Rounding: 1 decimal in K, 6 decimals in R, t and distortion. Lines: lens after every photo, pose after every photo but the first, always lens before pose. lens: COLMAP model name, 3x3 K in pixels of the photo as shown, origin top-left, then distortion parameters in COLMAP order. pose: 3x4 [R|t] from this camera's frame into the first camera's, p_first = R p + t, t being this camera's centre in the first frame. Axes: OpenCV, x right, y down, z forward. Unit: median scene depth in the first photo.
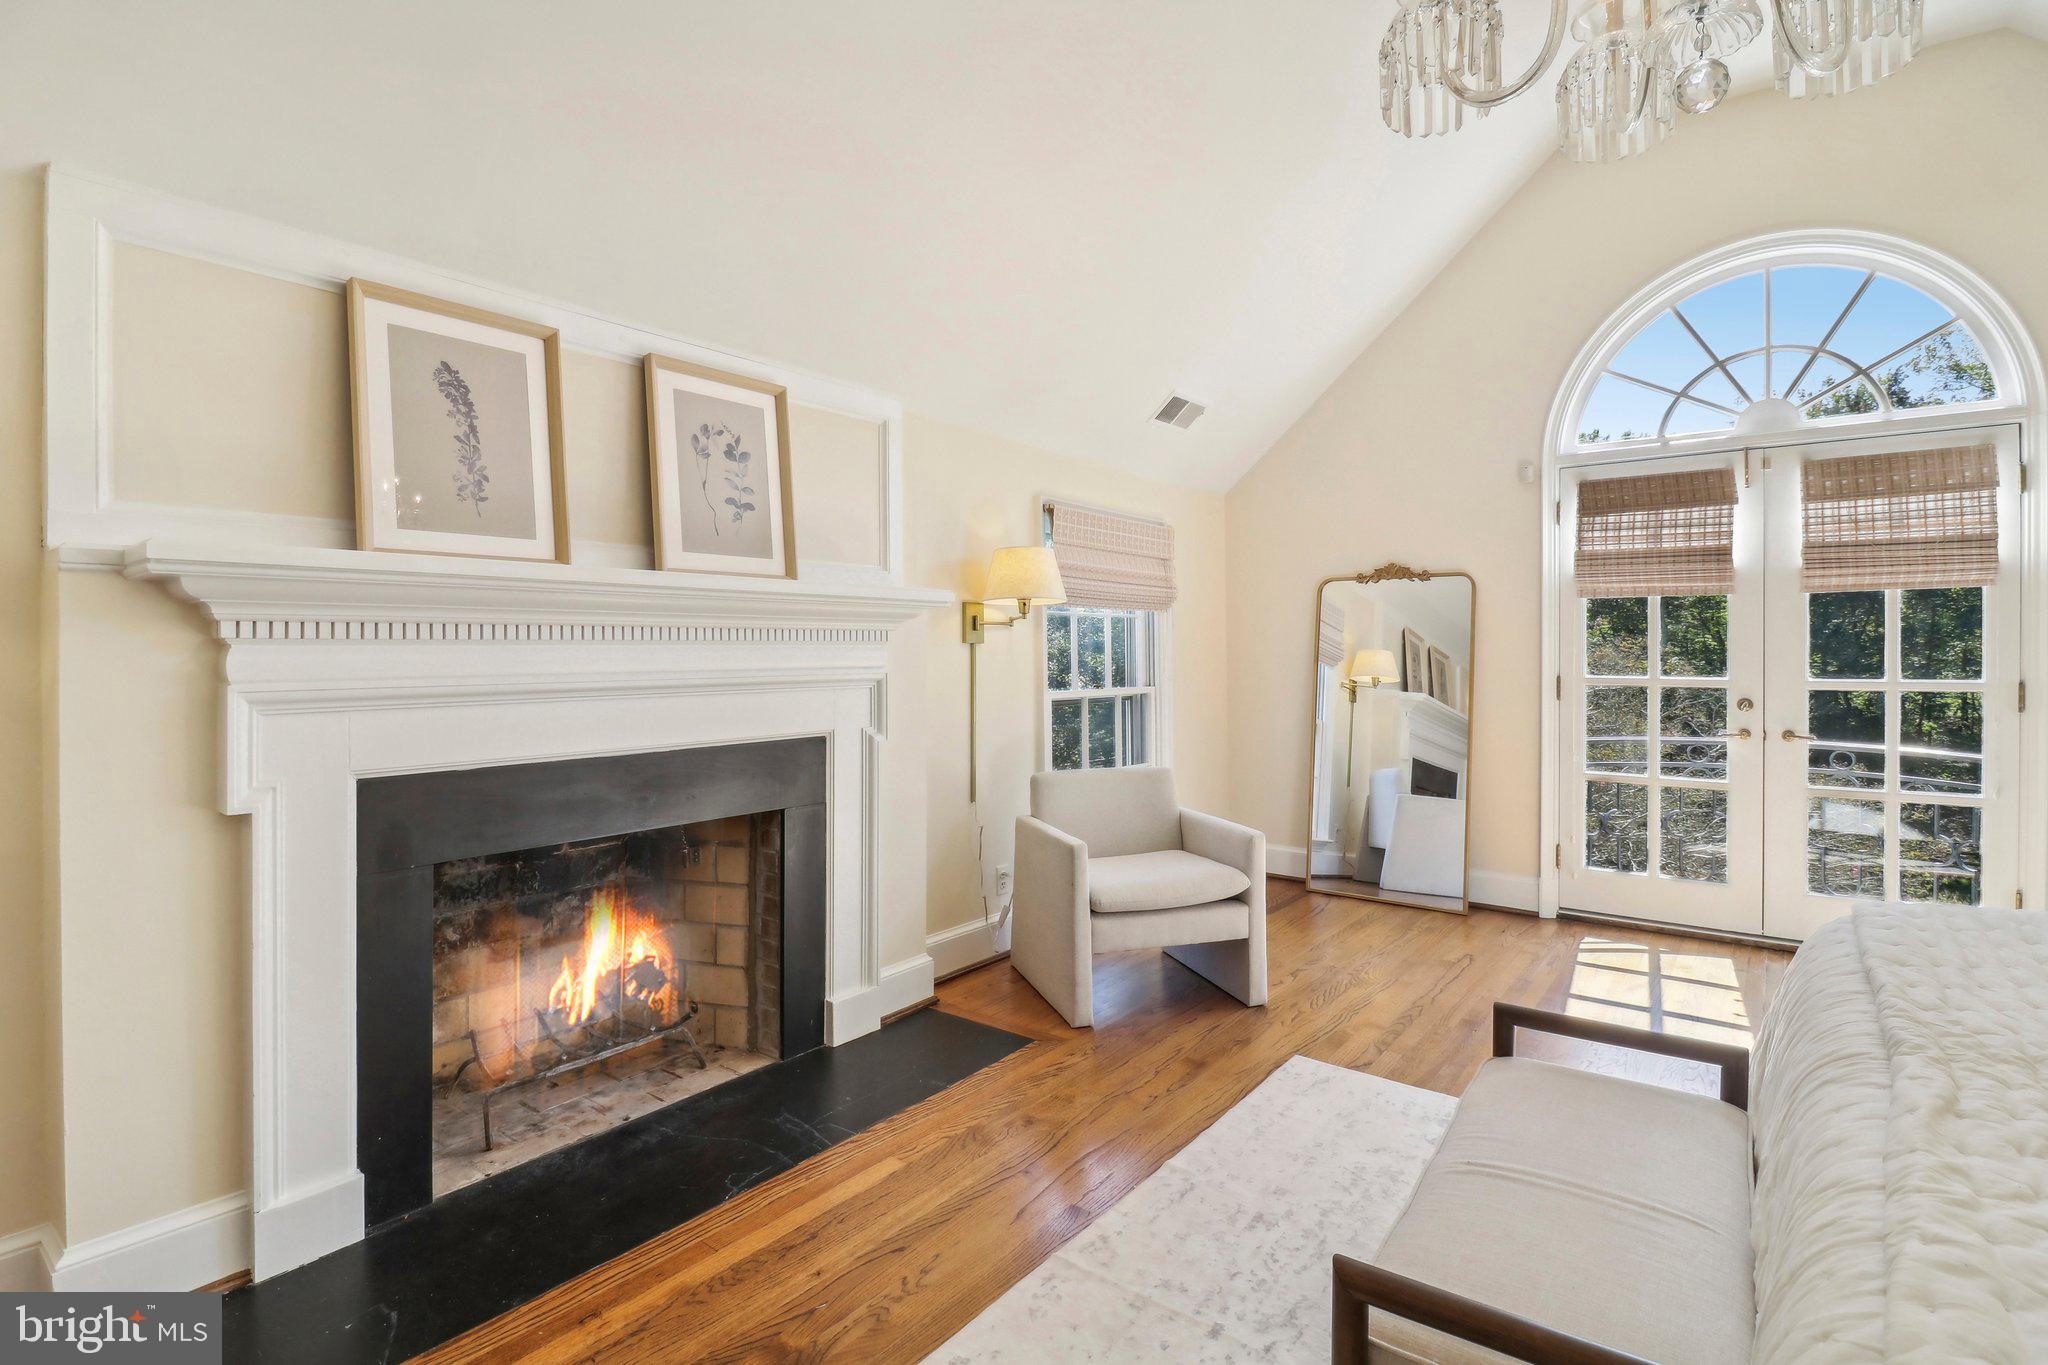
lens RADIAL K [[977.0, 0, 1024.0], [0, 977.0, 661.1], [0, 0, 1]] dist [-0.002065, -0.009658]
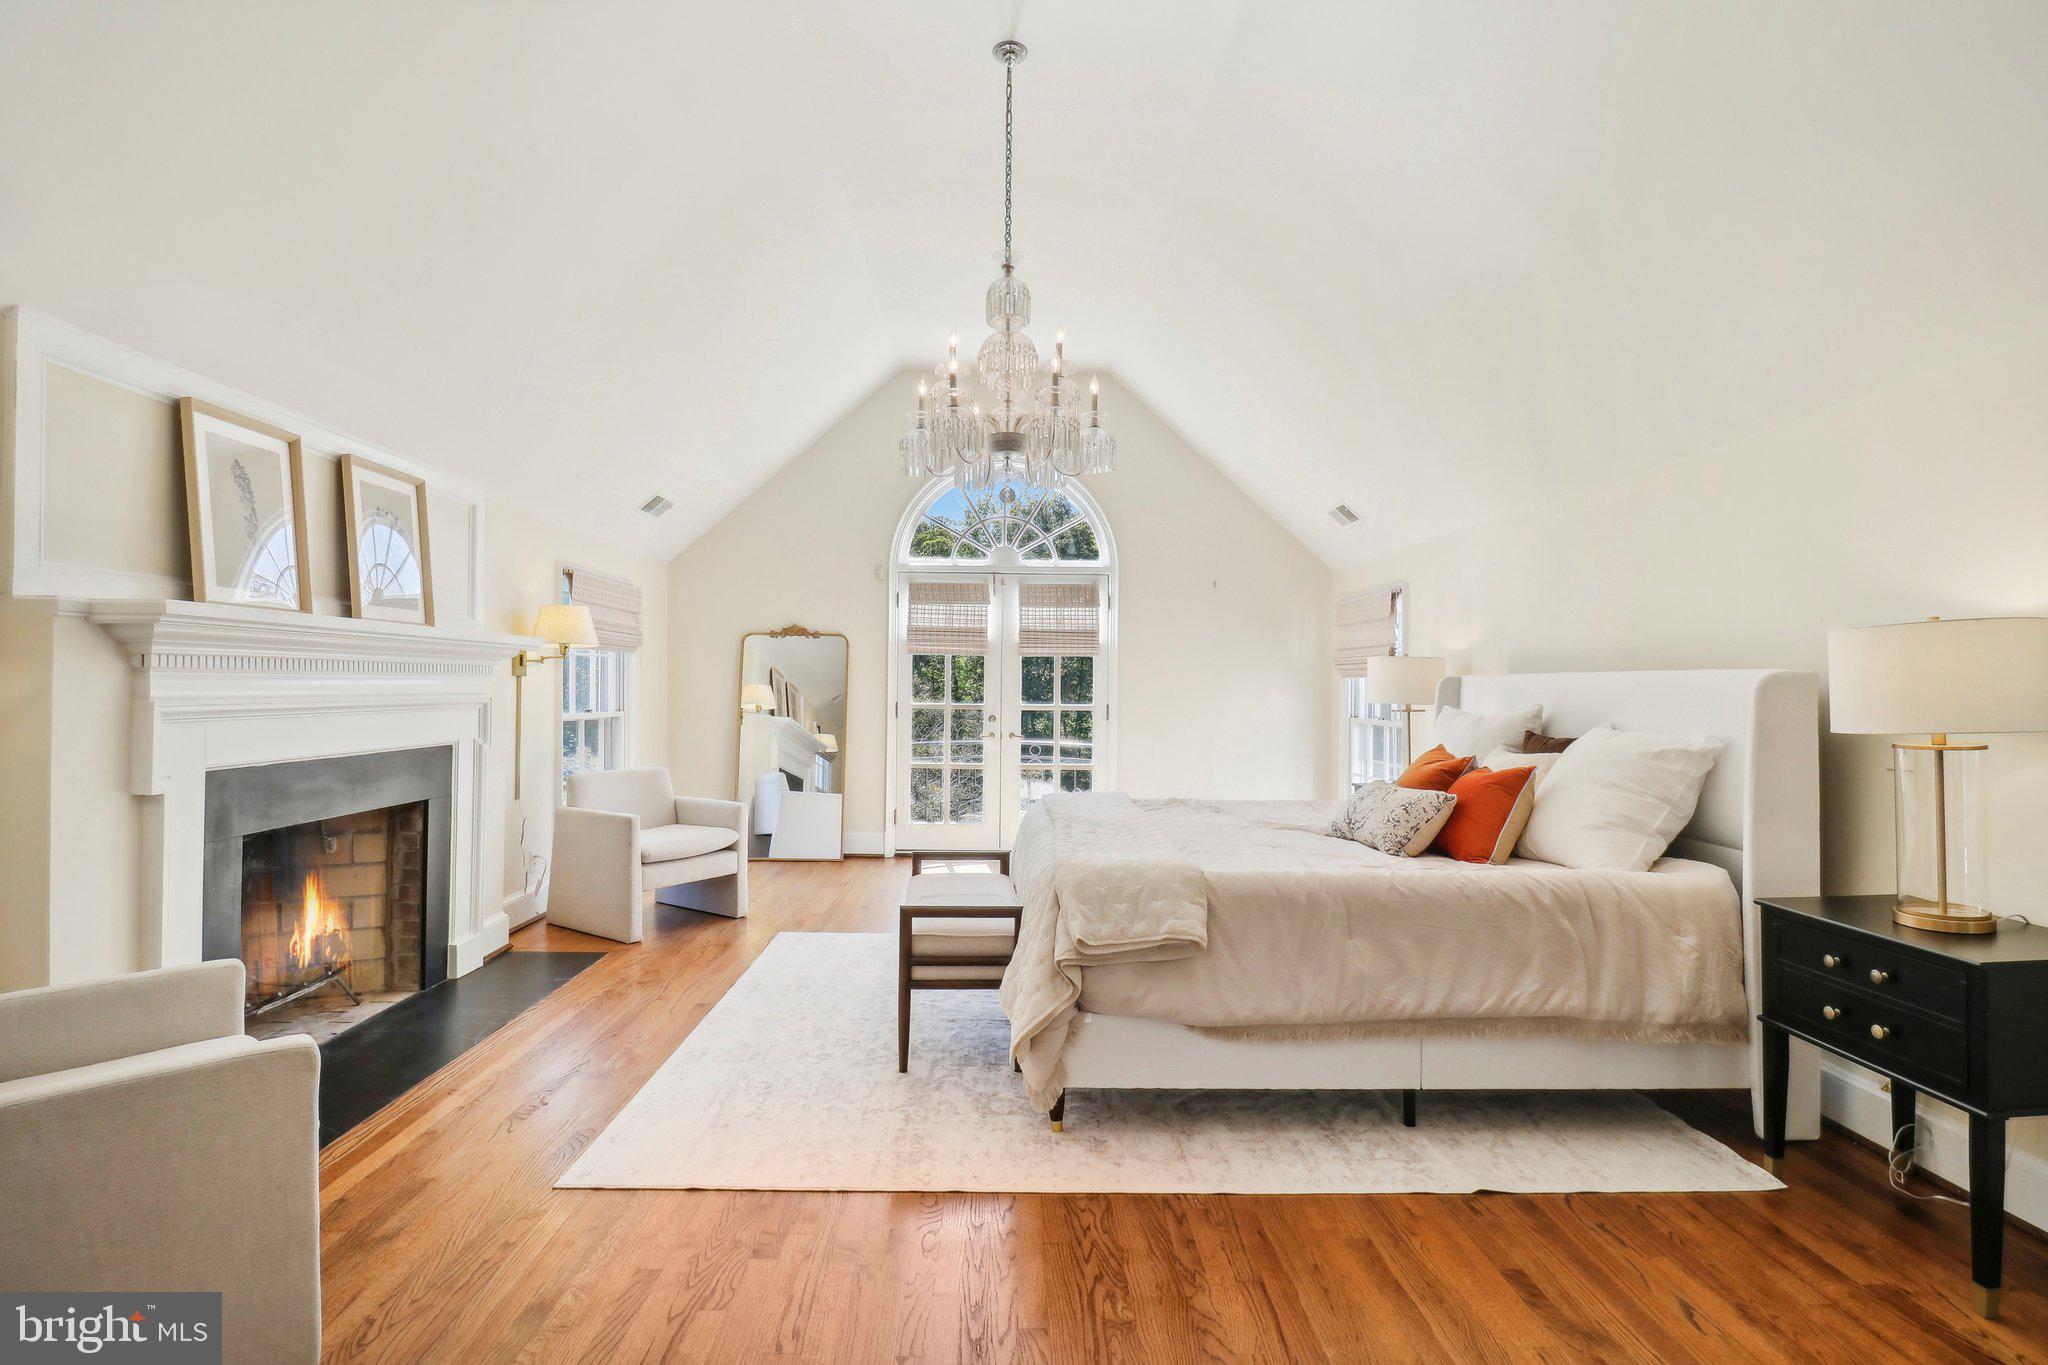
lens RADIAL K [[977.0, 0, 1003.0], [0, 977.0, 666.1], [0, 0, 1]] dist [-0.013662, -0.001751]
pose [[0.781808, 0.024420, 0.623040, -0.398864], [-0.006042, 0.999483, -0.031593, 0.006137], [-0.623490, 0.020935, 0.781551, -0.453263]]
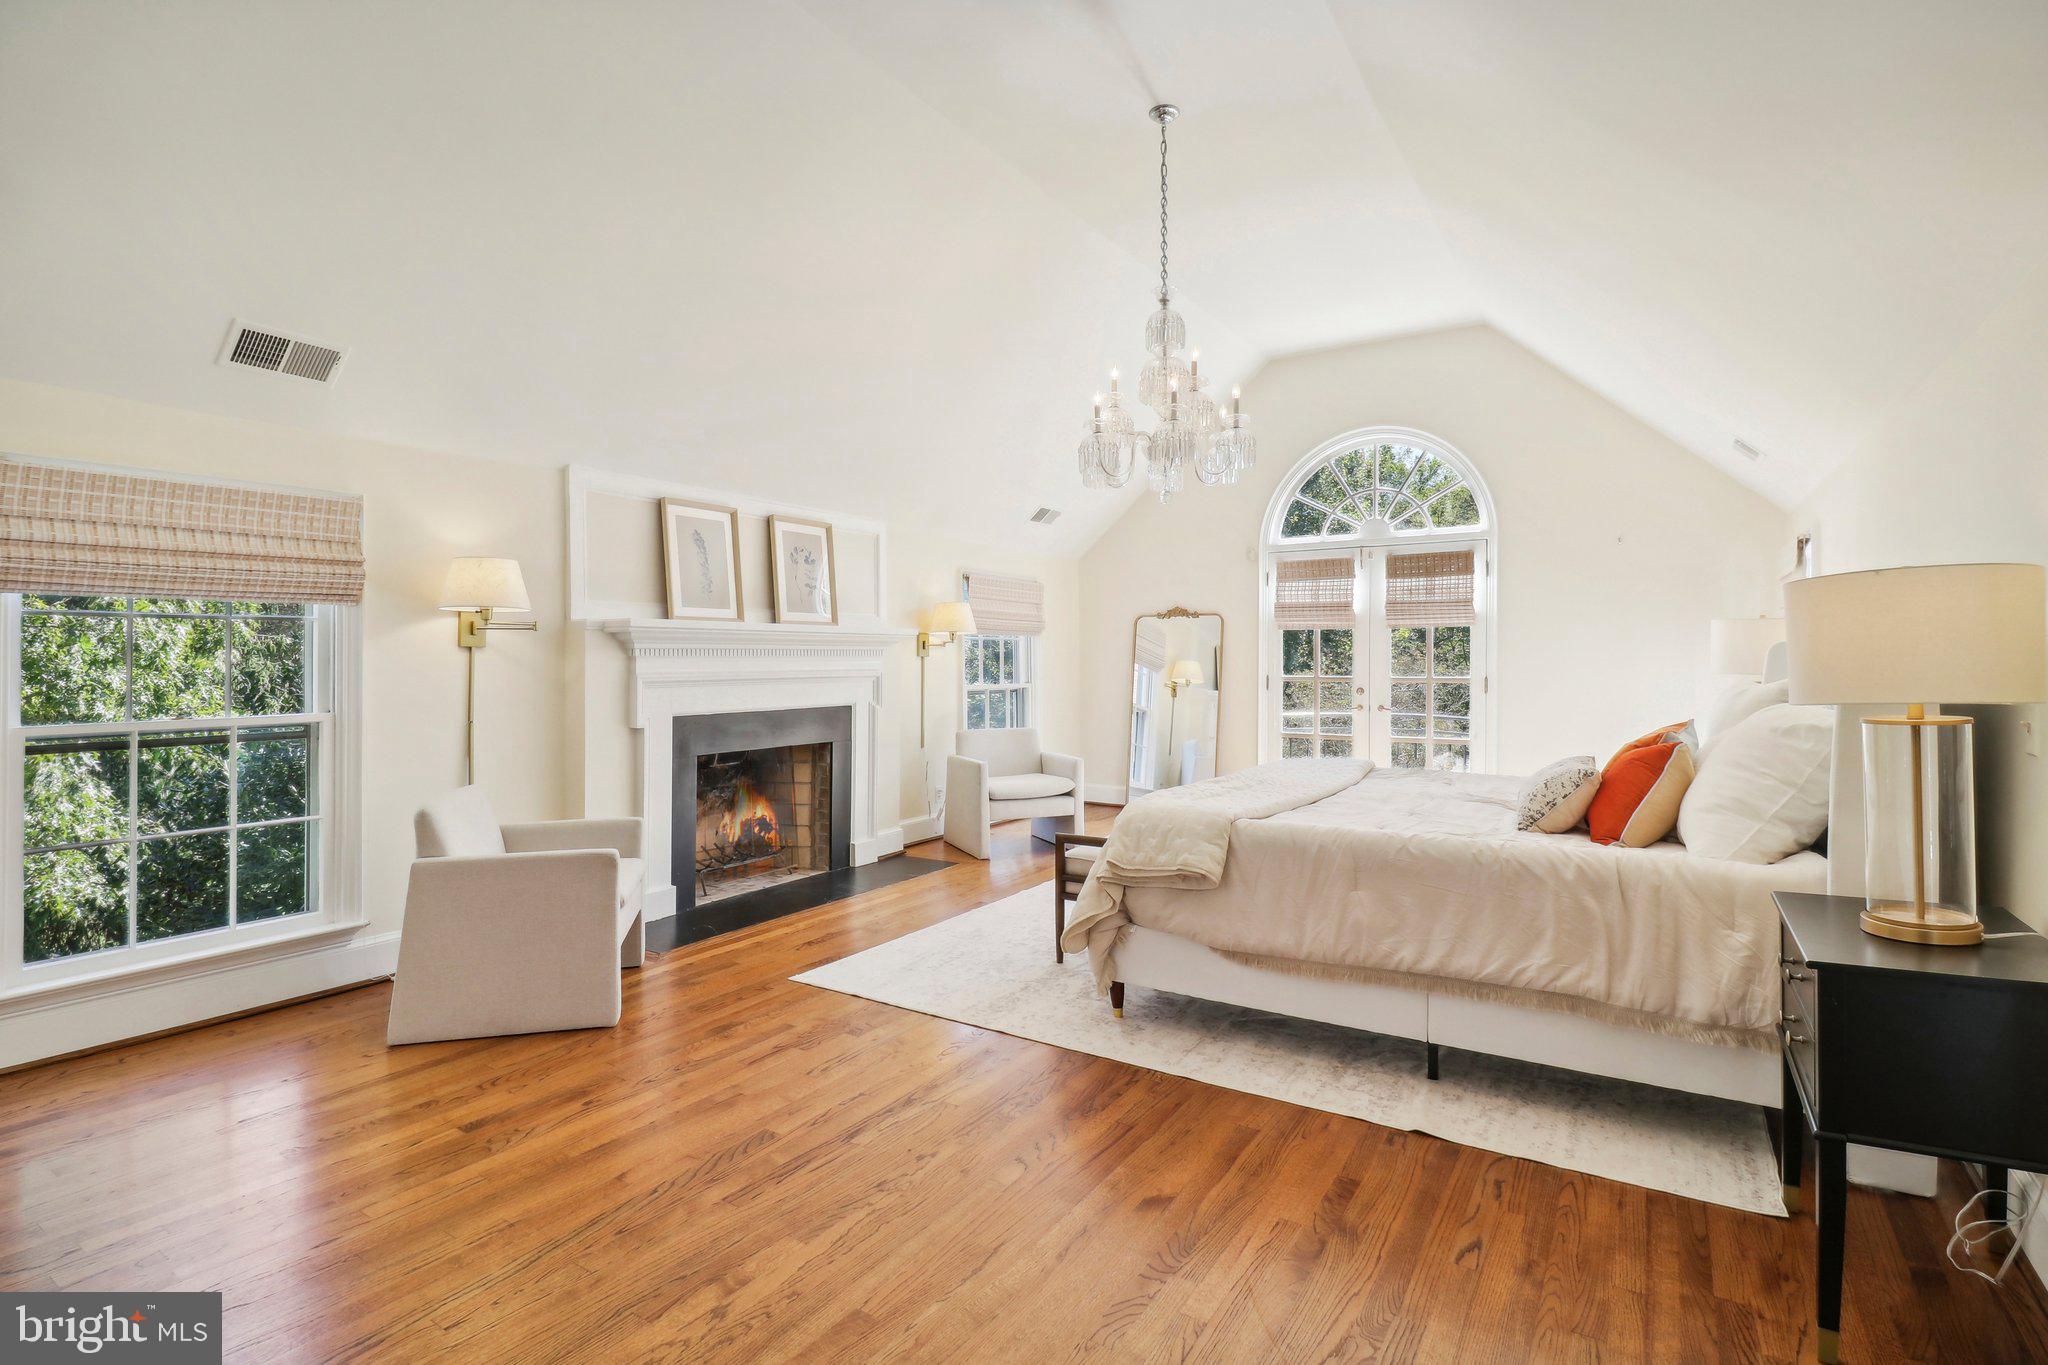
lens RADIAL K [[977.0, 0, 1024.0], [0, 977.0, 661.1], [0, 0, 1]] dist [-0.002065, -0.009658]
pose [[0.995505, 0.000528, 0.094704, -0.042435], [0.000376, 0.999955, -0.009527, 0.007541], [-0.094704, 0.009520, 0.995460, -0.844098]]
